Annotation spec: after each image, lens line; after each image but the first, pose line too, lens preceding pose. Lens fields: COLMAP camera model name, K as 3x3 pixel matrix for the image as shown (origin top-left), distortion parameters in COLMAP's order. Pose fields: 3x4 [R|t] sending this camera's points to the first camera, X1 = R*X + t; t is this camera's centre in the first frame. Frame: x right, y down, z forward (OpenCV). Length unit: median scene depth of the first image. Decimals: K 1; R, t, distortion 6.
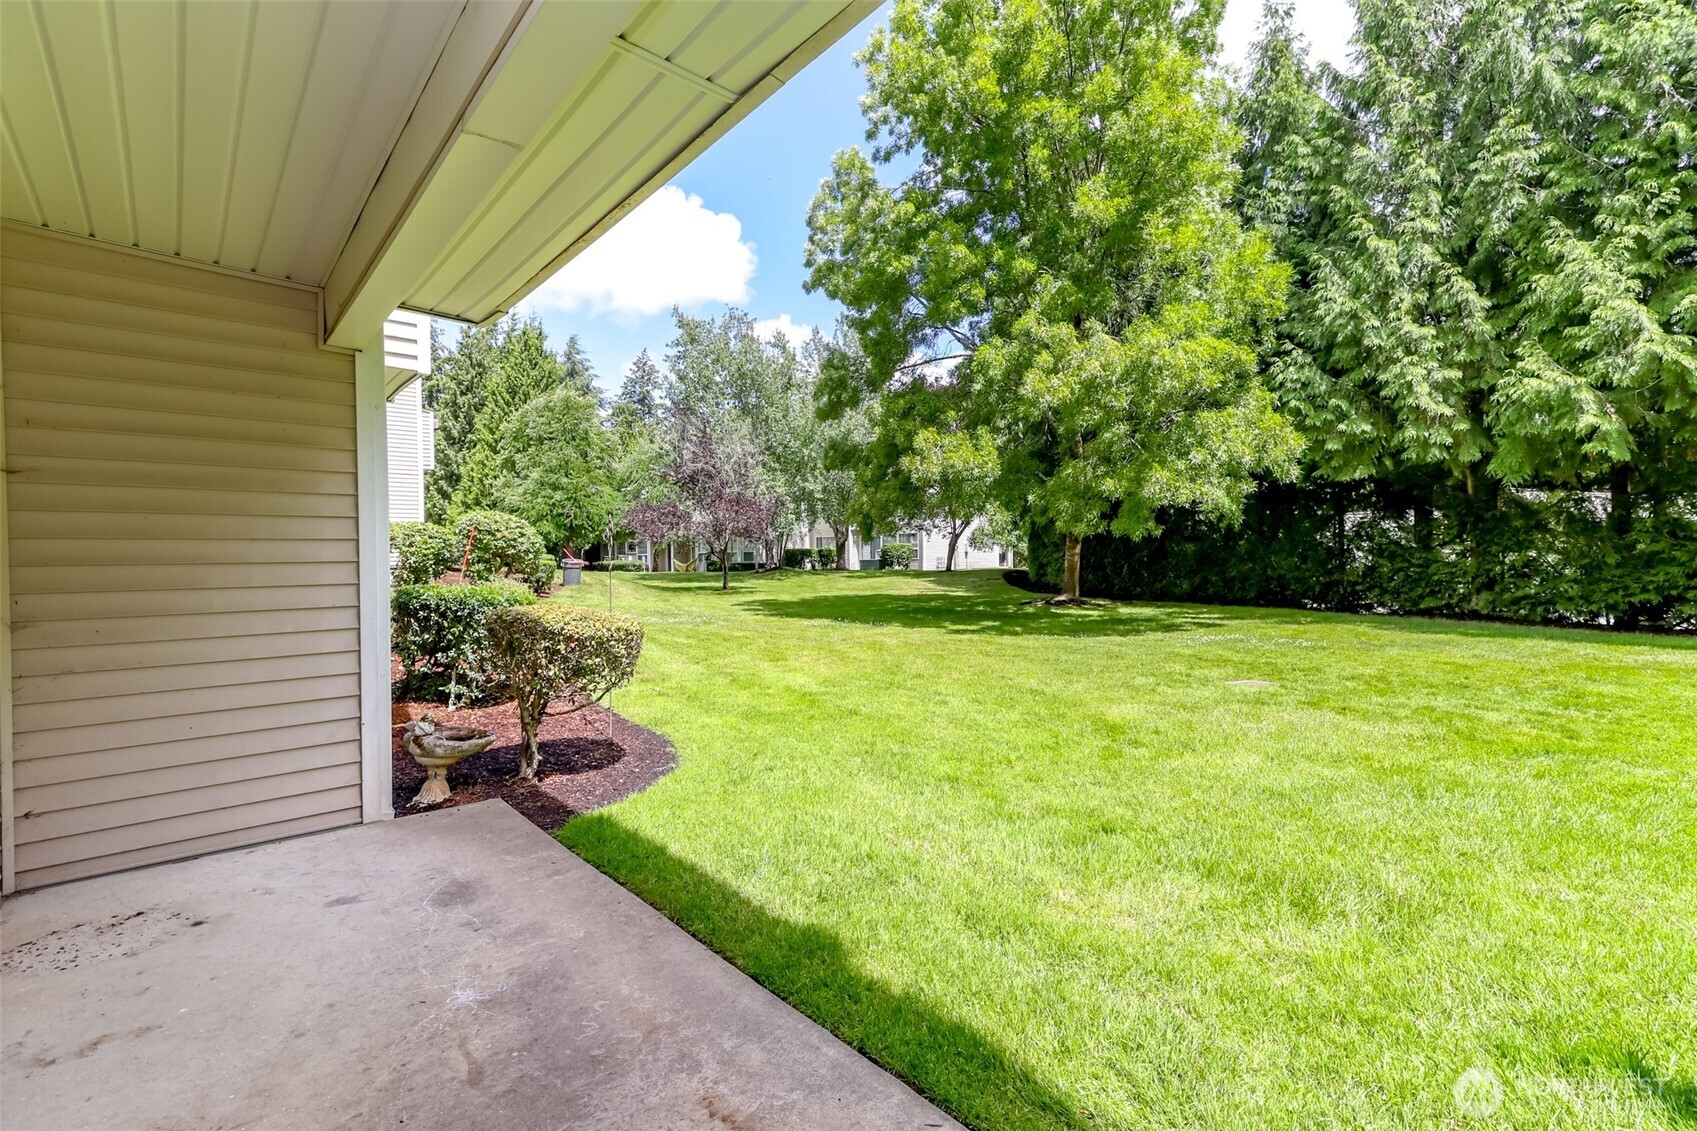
lens RADIAL K [[769.9, 0, 856.1], [0, 769.9, 571.2], [0, 0, 1]] dist [0.022527, -0.000417]
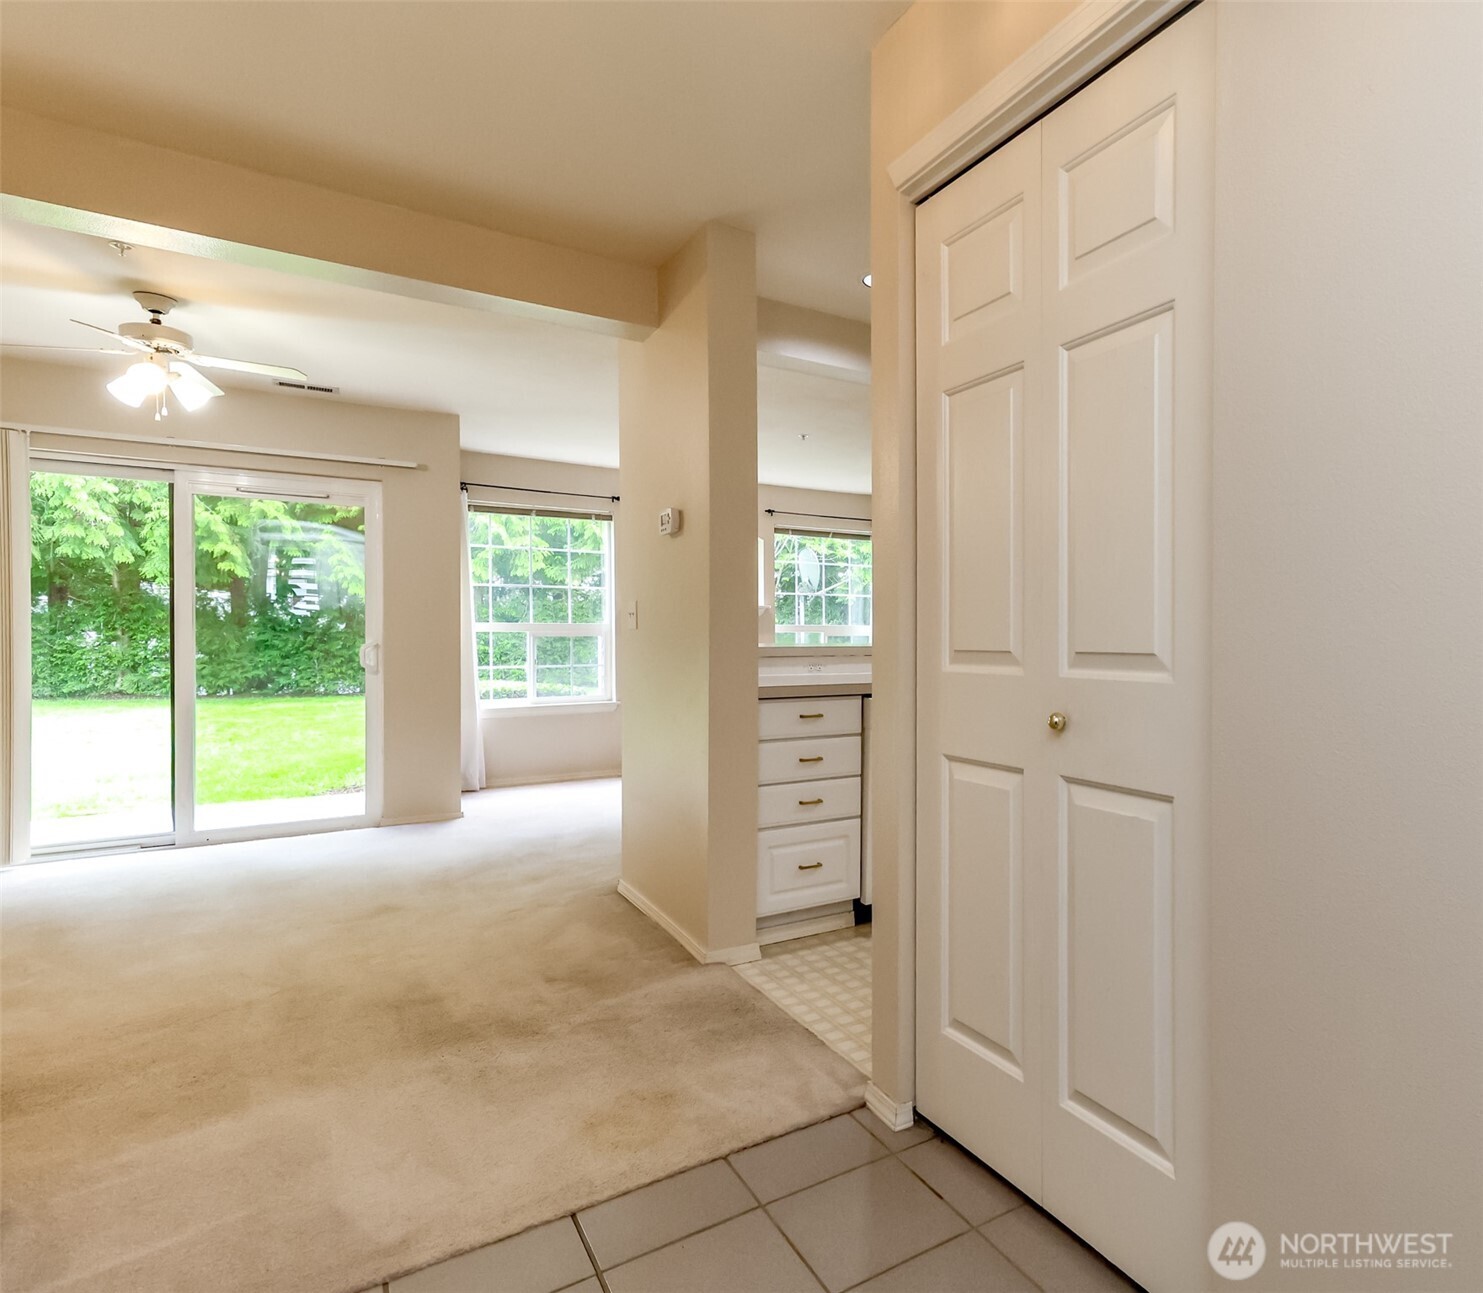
lens RADIAL K [[893.4, 0, 963.3], [0, 893.4, 634.1], [0, 0, 1]] dist [0.035227, 0.003072]
pose [[0.115139, 0.022874, 0.993086, -0.431611], [0.014269, 0.999594, -0.024679, 0.020483], [-0.993247, 0.017012, 0.114766, -0.403375]]
